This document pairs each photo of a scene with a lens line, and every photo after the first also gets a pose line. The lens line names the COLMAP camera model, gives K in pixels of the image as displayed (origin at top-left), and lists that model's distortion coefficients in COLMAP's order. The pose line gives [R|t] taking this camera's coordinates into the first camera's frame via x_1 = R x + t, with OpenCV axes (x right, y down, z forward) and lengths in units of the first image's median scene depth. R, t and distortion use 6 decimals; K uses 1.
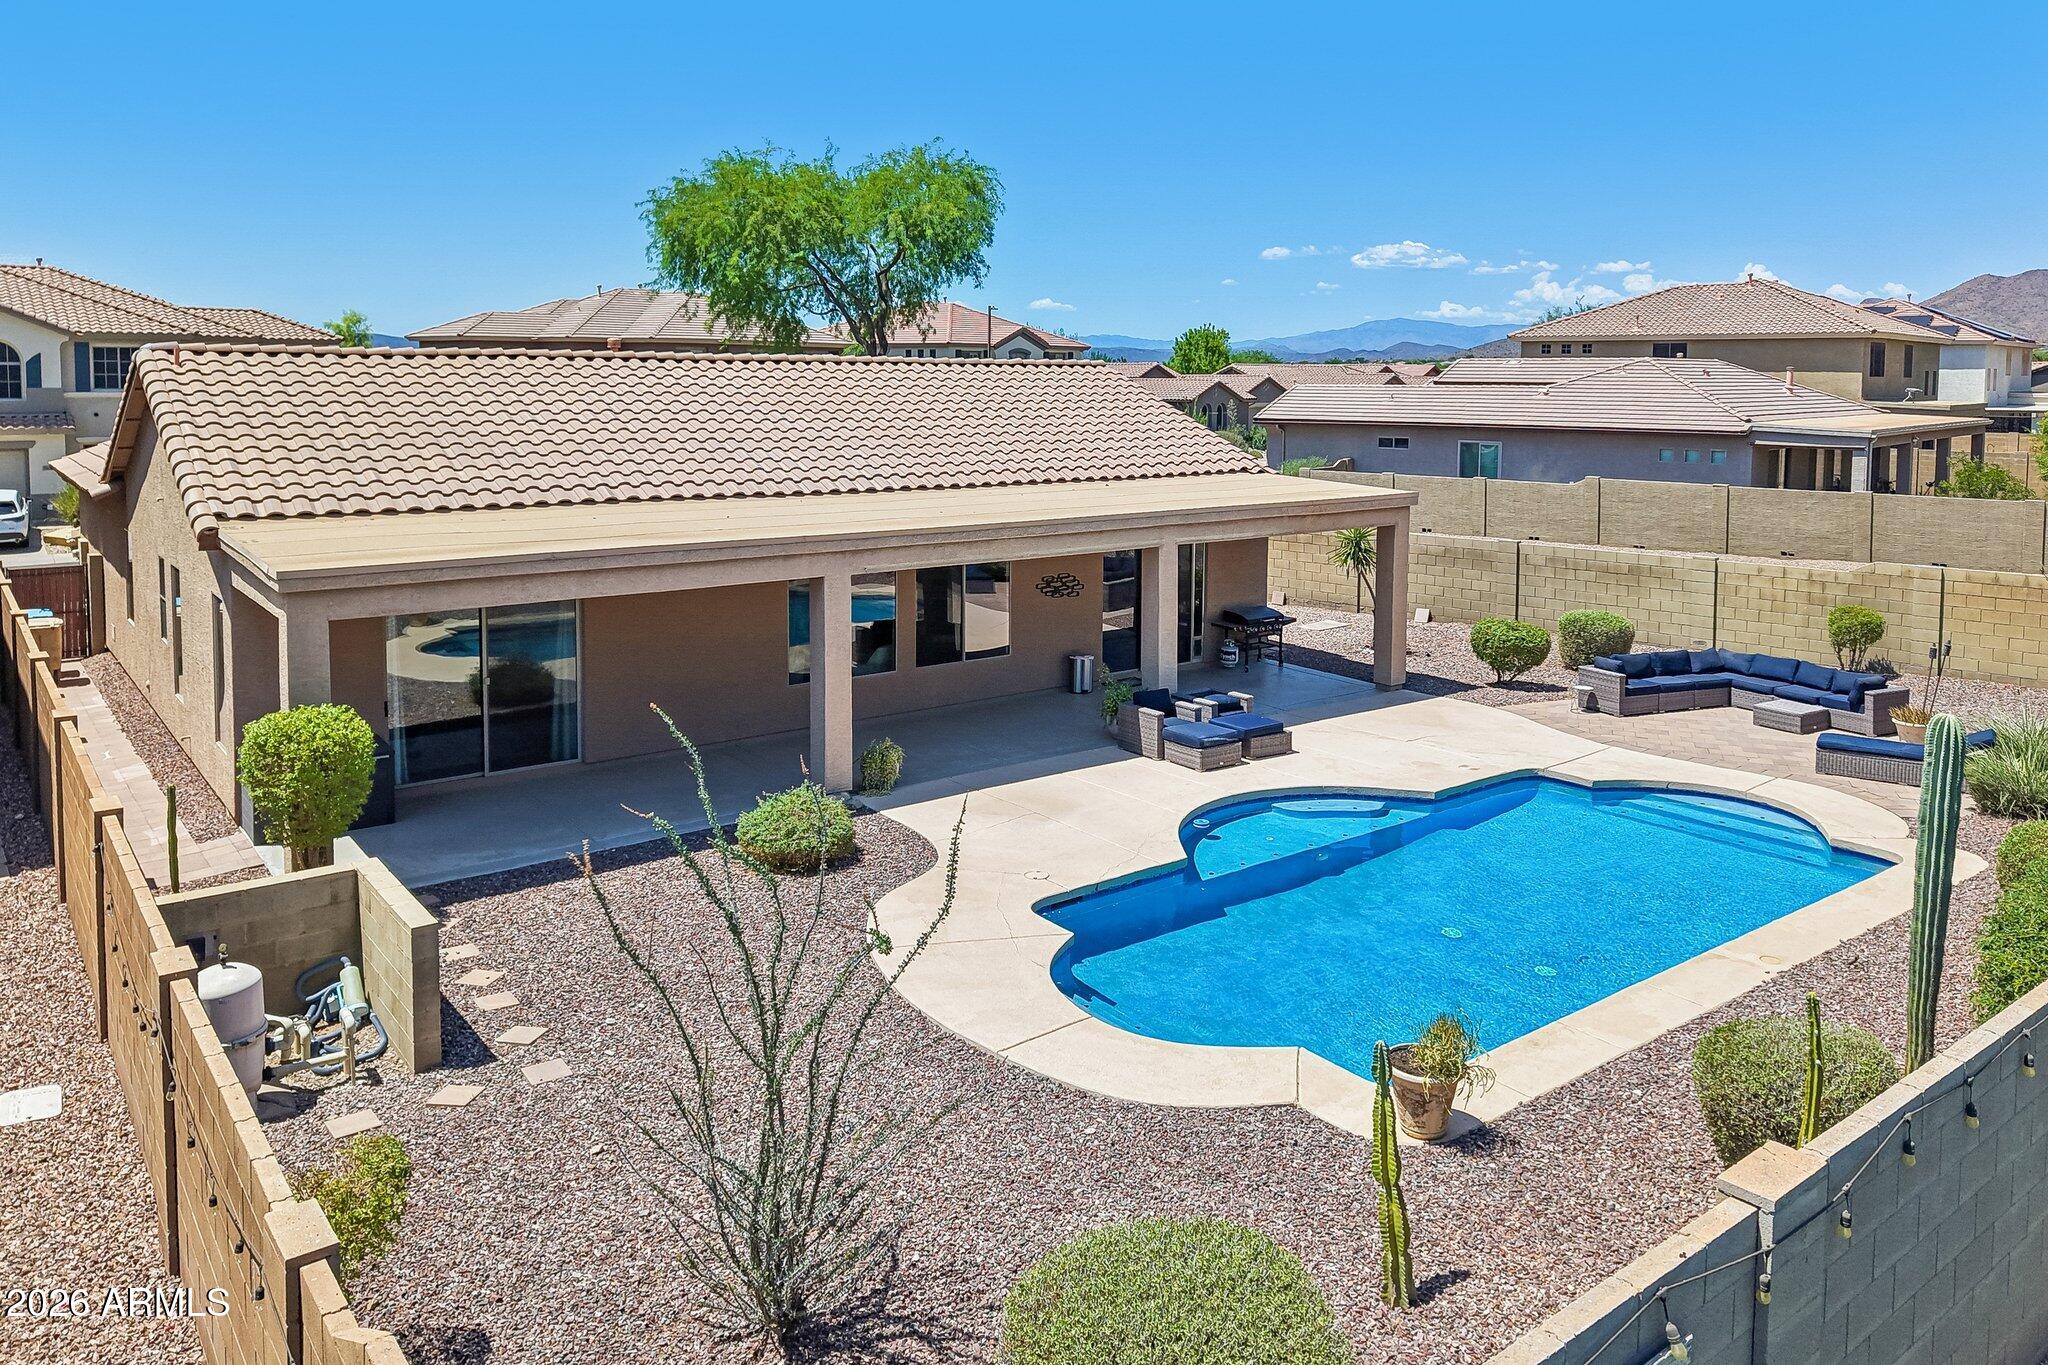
lens RADIAL K [[1441.2, 0, 1021.9], [0, 1441.2, 499.1], [0, 0, 1]] dist [0.029645, -0.039391]
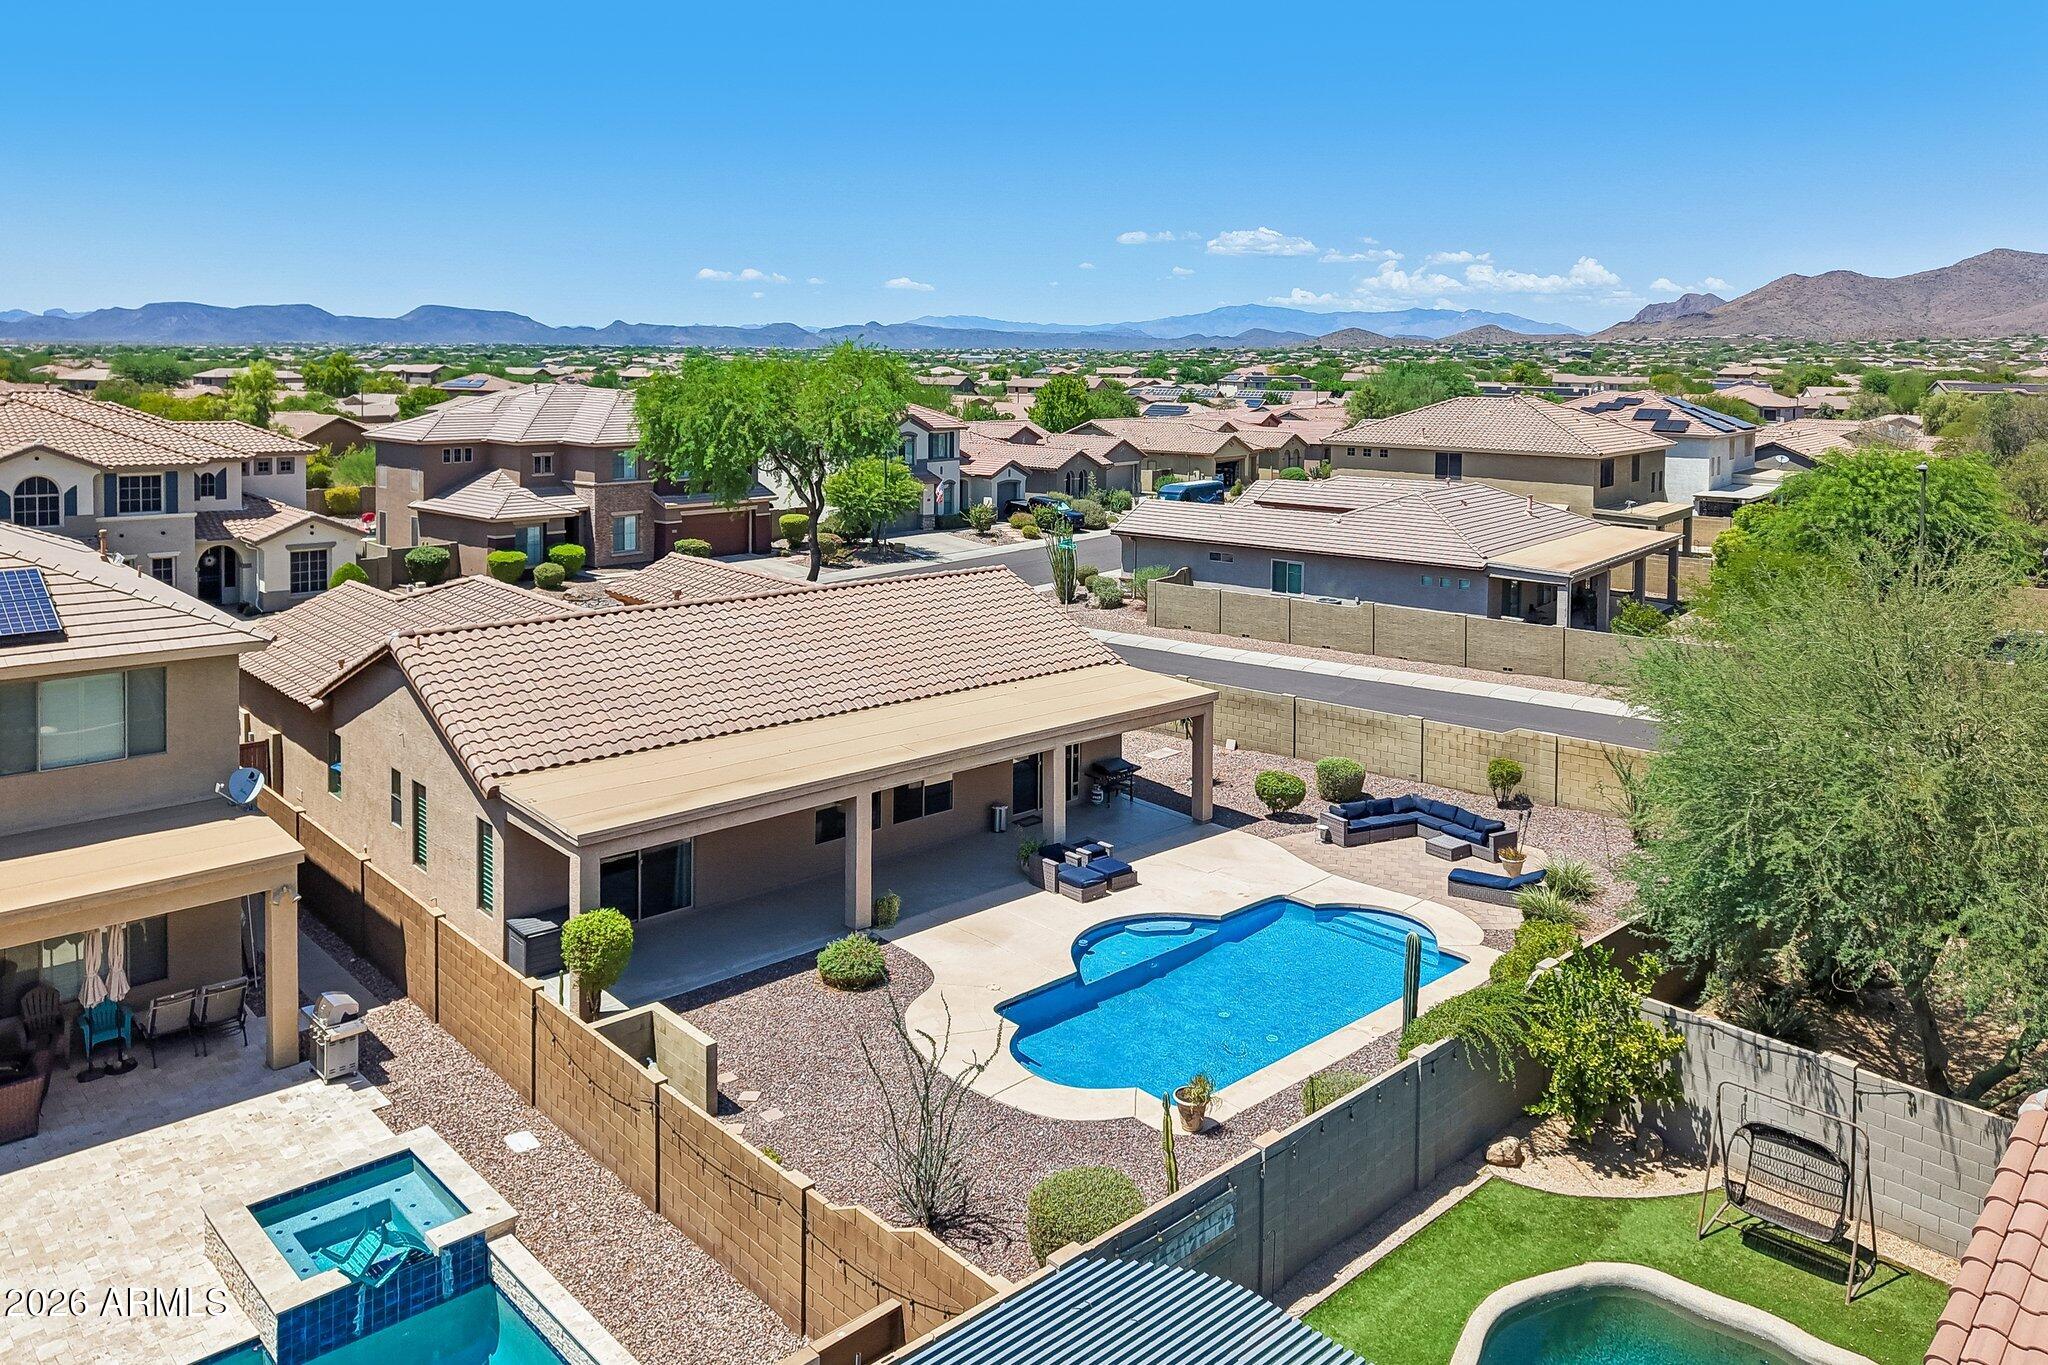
lens RADIAL K [[1474.0, 0, 987.8], [0, 1474.0, 400.4], [0, 0, 1]] dist [0.065918, -0.112044]
pose [[0.997142, -0.004303, 0.075432, -0.094051], [0.007717, 0.998956, -0.045023, -0.270344], [-0.075160, 0.045476, 0.996134, -0.608663]]
